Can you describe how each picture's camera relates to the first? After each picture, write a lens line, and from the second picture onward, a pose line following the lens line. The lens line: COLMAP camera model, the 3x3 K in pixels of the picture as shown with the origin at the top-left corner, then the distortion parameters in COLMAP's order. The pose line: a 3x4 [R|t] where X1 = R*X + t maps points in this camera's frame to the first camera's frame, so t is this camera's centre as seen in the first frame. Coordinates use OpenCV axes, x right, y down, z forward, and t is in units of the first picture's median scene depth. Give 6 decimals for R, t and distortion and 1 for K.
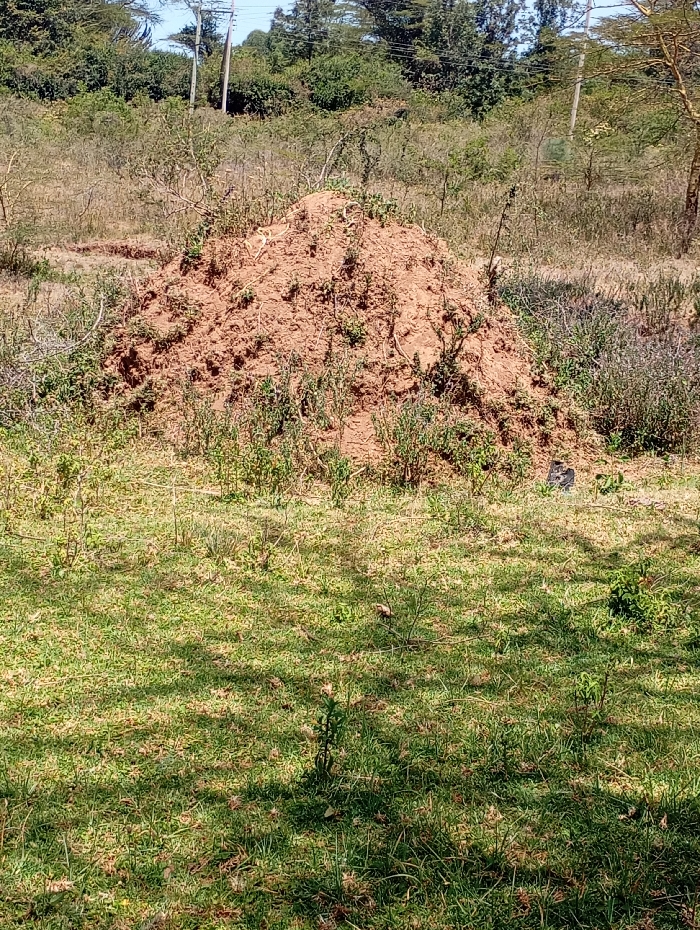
lens RADIAL K [[1583.3, 0, 350.5], [0, 1583.3, 465.3], [0, 0, 1]] dist [-0.031534, 0.000000]
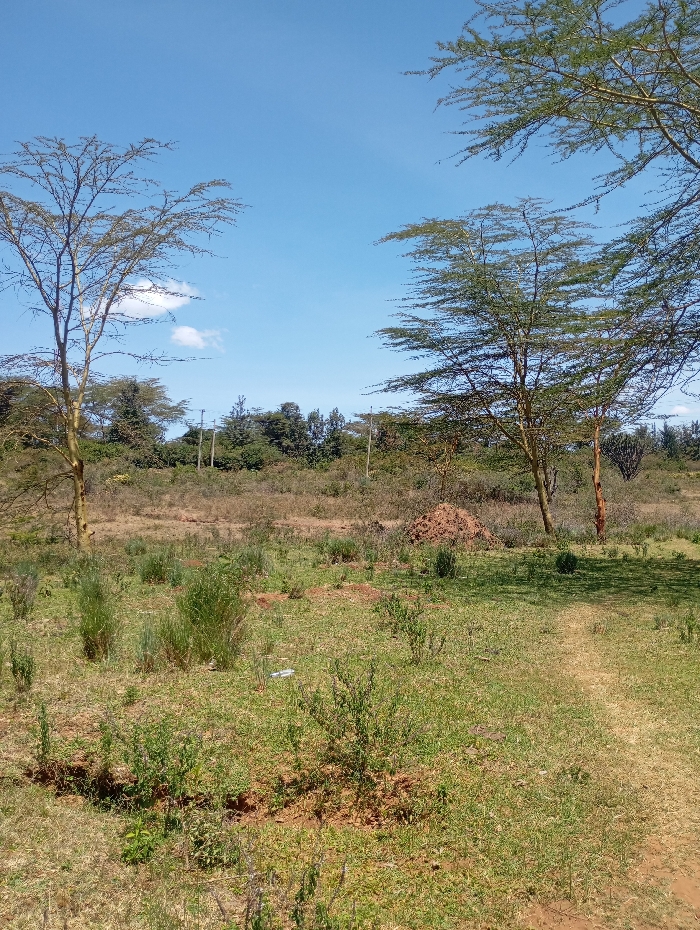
lens RADIAL K [[789.0, 0, 349.2], [0, 789.0, 465.3], [0, 0, 1]] dist [0.057638, -0.070791]
pose [[0.979894, -0.034510, 0.196510, -0.109898], [0.074467, 0.977013, -0.199750, 0.027287], [-0.185100, 0.210368, 0.959939, -0.198718]]
